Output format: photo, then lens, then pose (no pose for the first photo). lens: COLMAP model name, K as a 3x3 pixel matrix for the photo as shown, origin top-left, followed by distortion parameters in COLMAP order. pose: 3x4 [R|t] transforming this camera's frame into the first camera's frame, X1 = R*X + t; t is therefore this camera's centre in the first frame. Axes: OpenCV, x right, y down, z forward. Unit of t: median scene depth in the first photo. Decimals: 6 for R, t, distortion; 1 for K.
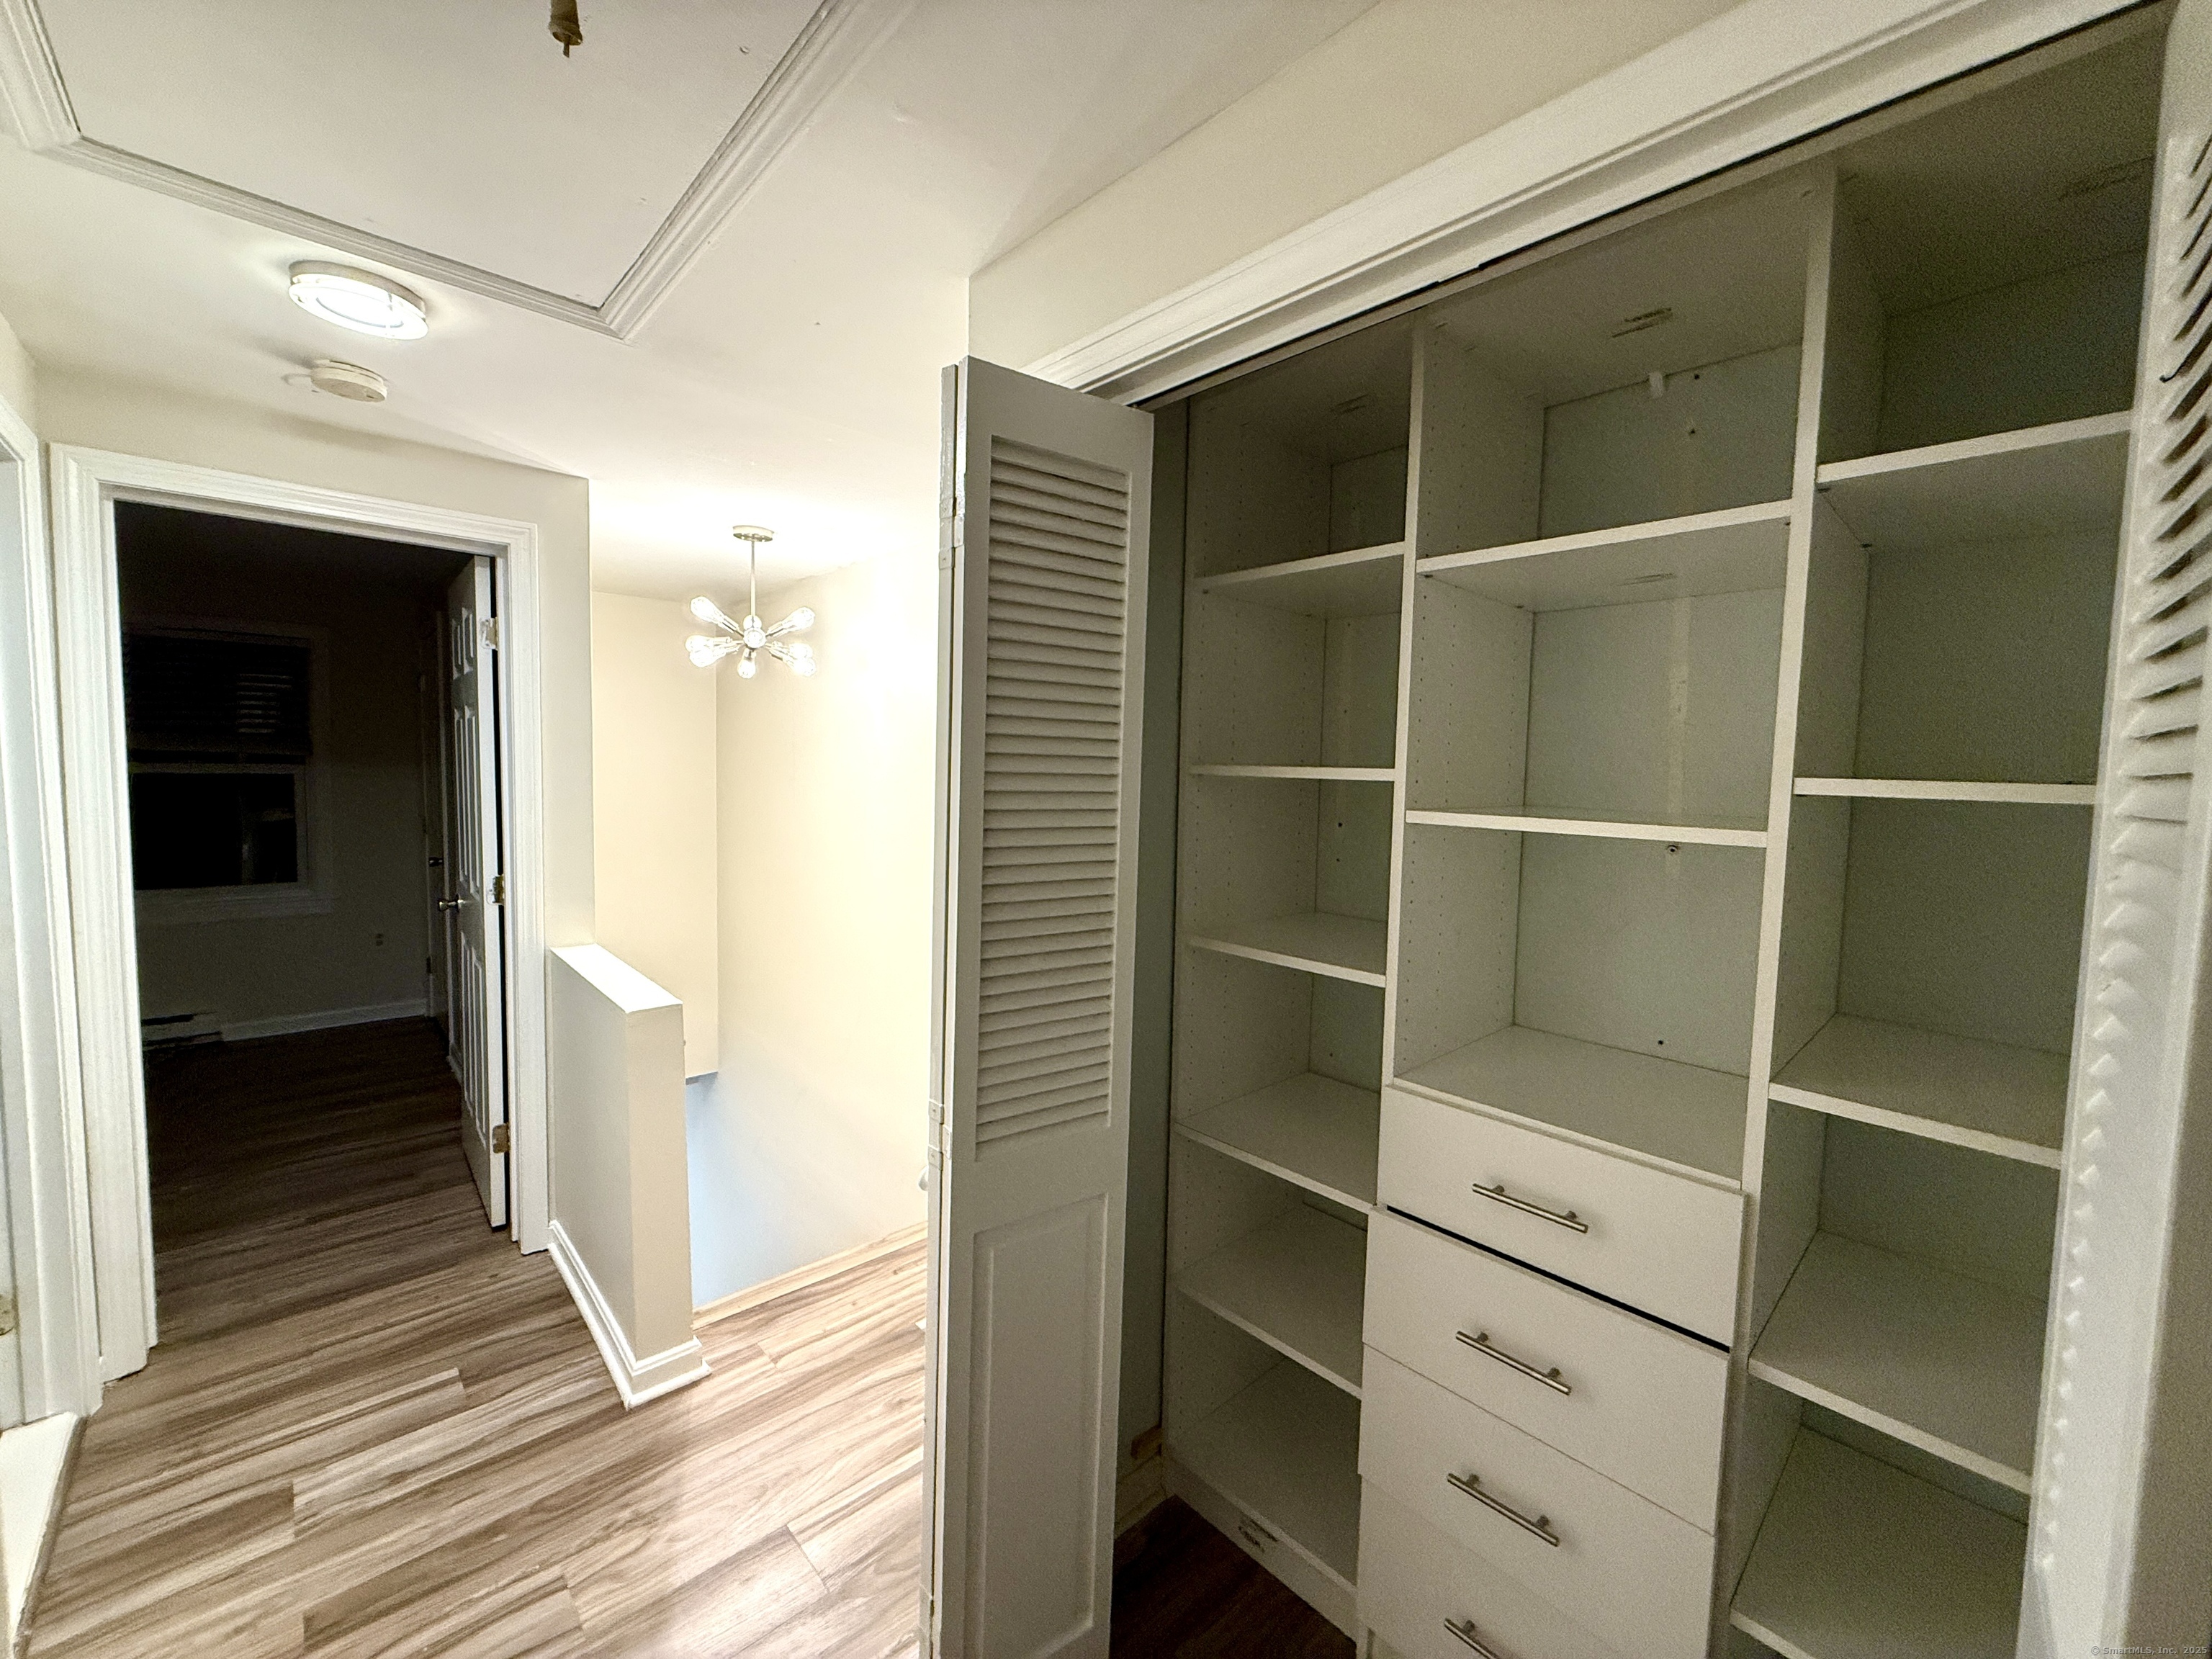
lens RADIAL K [[882.4, 0, 1094.8], [0, 882.4, 825.4], [0, 0, 1]] dist [-0.001801, 0.000168]
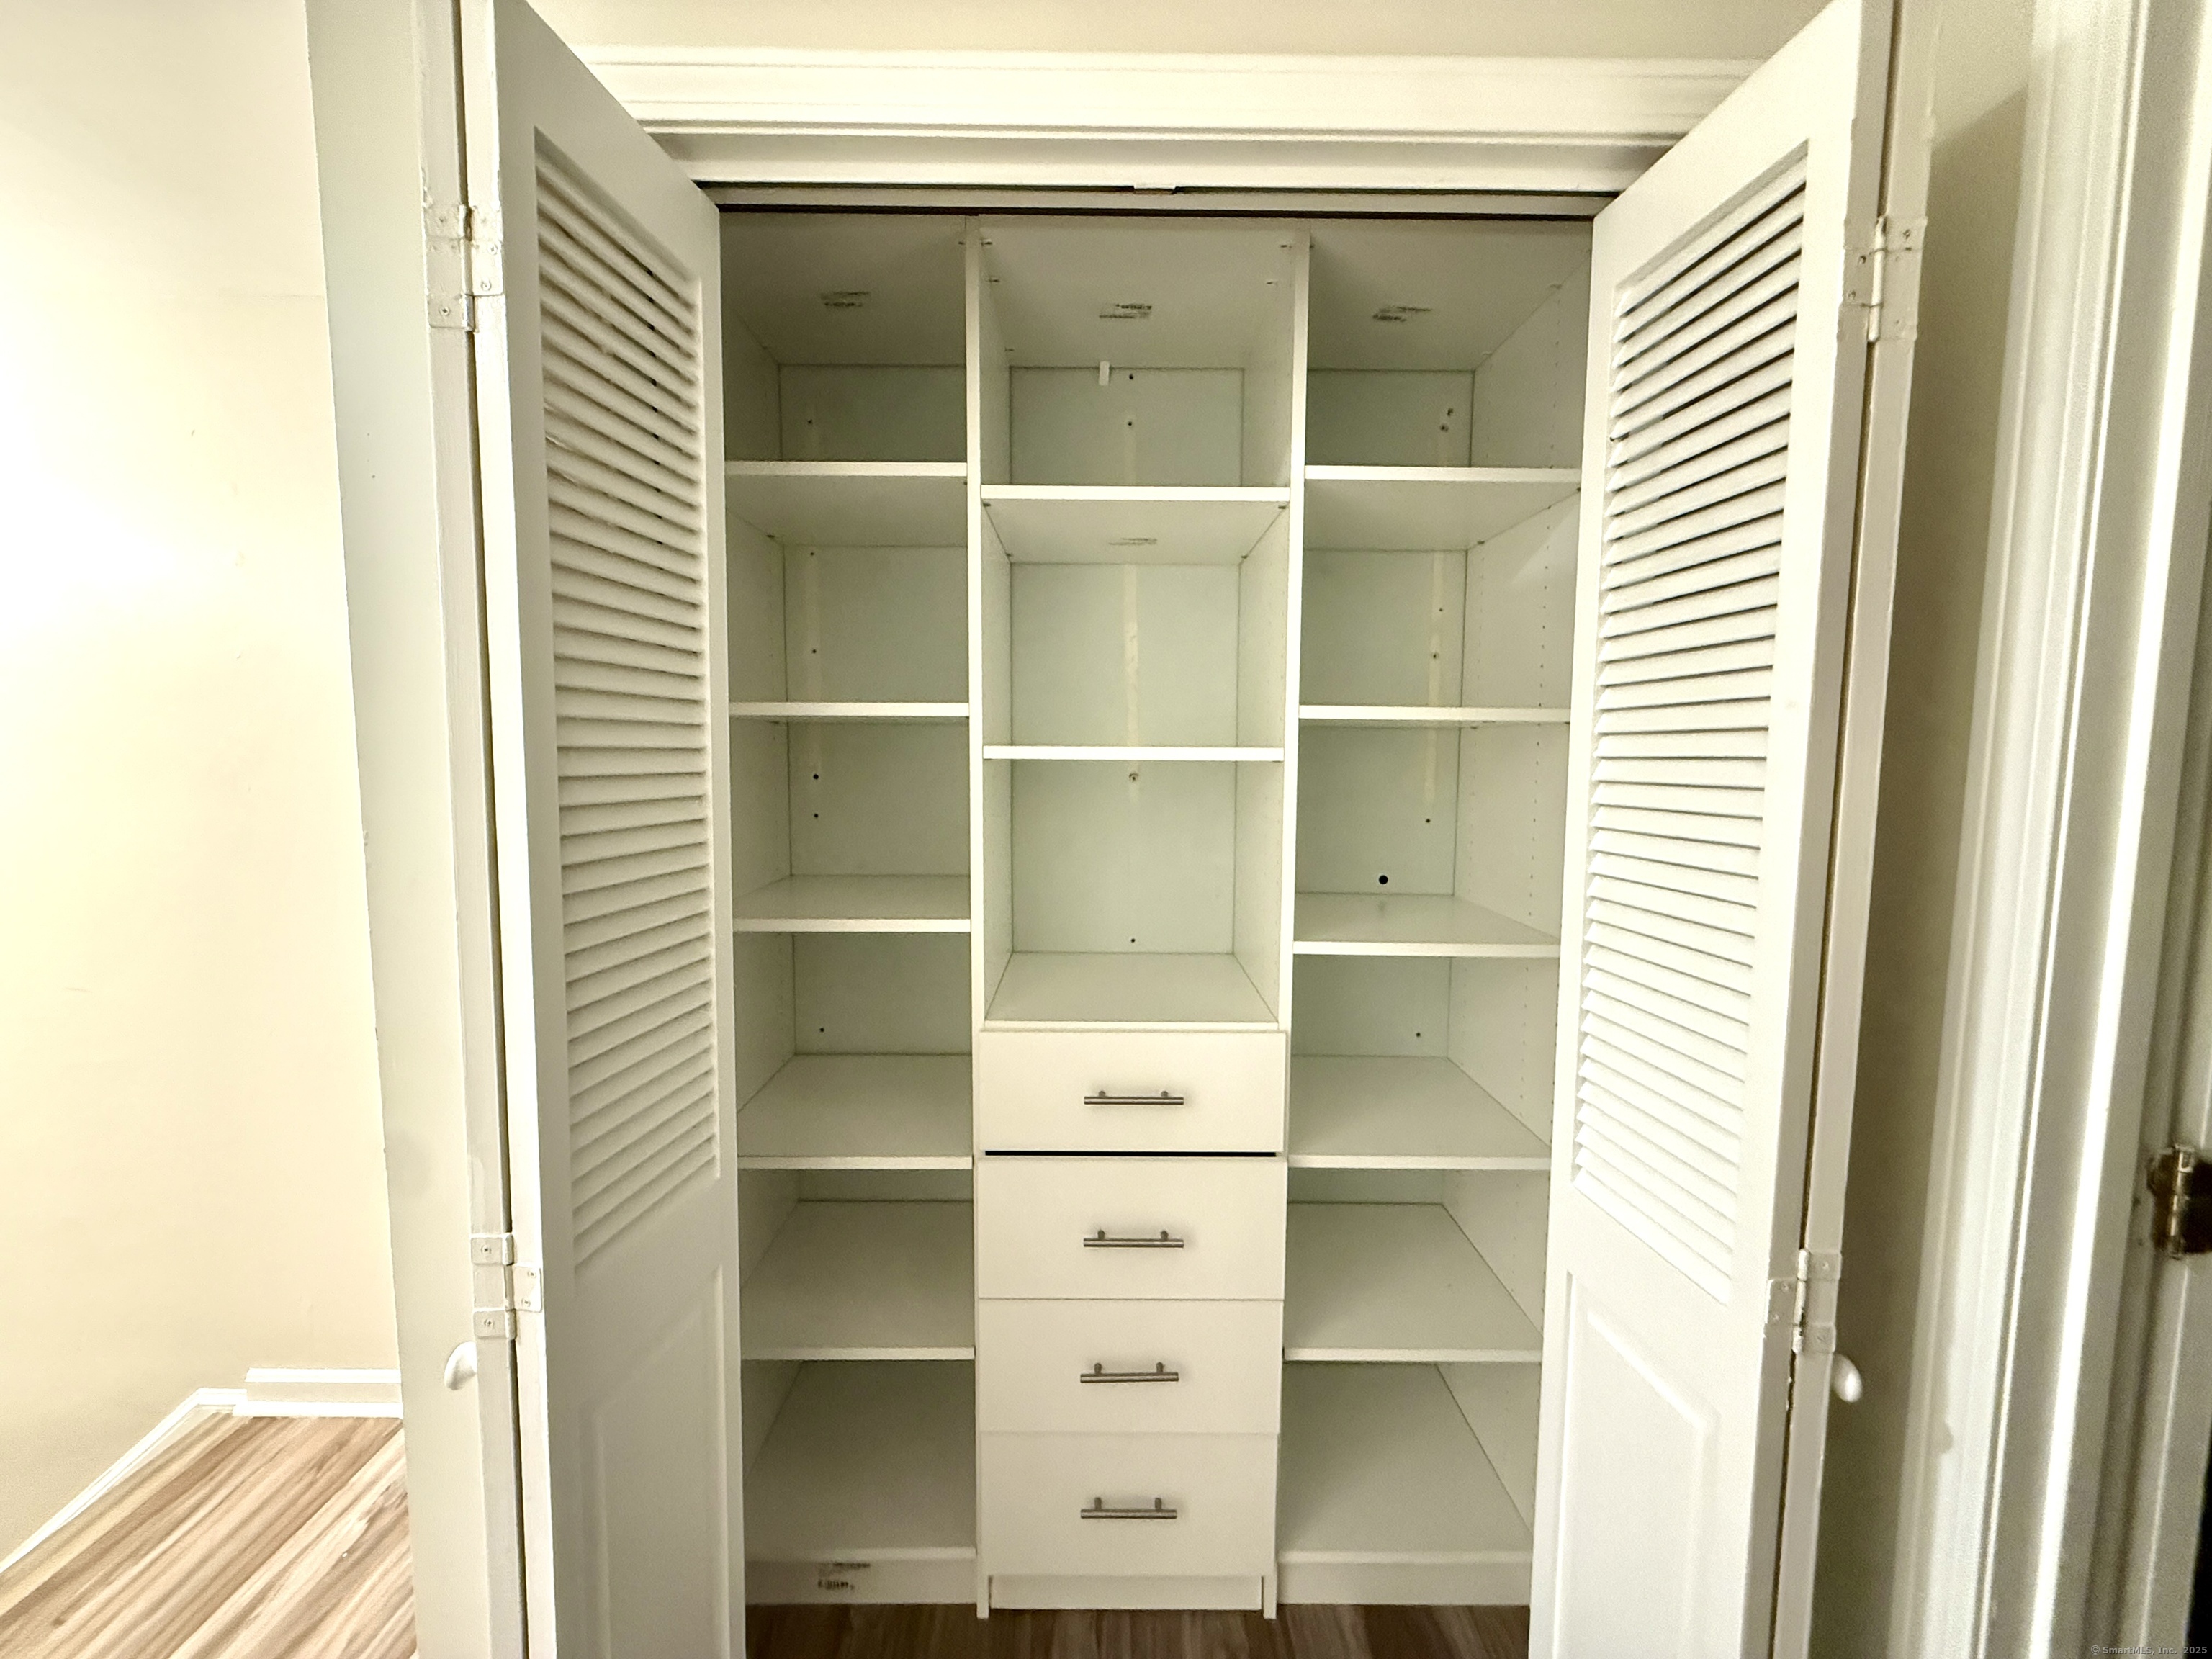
lens RADIAL K [[882.4, 0, 1103.1], [0, 882.4, 824.3], [0, 0, 1]] dist [-0.001801, 0.000168]
pose [[0.672960, -0.080962, 0.735235, -0.281702], [0.058955, 0.996700, 0.055792, 0.022748], [-0.737326, 0.005800, 0.675512, 0.251116]]
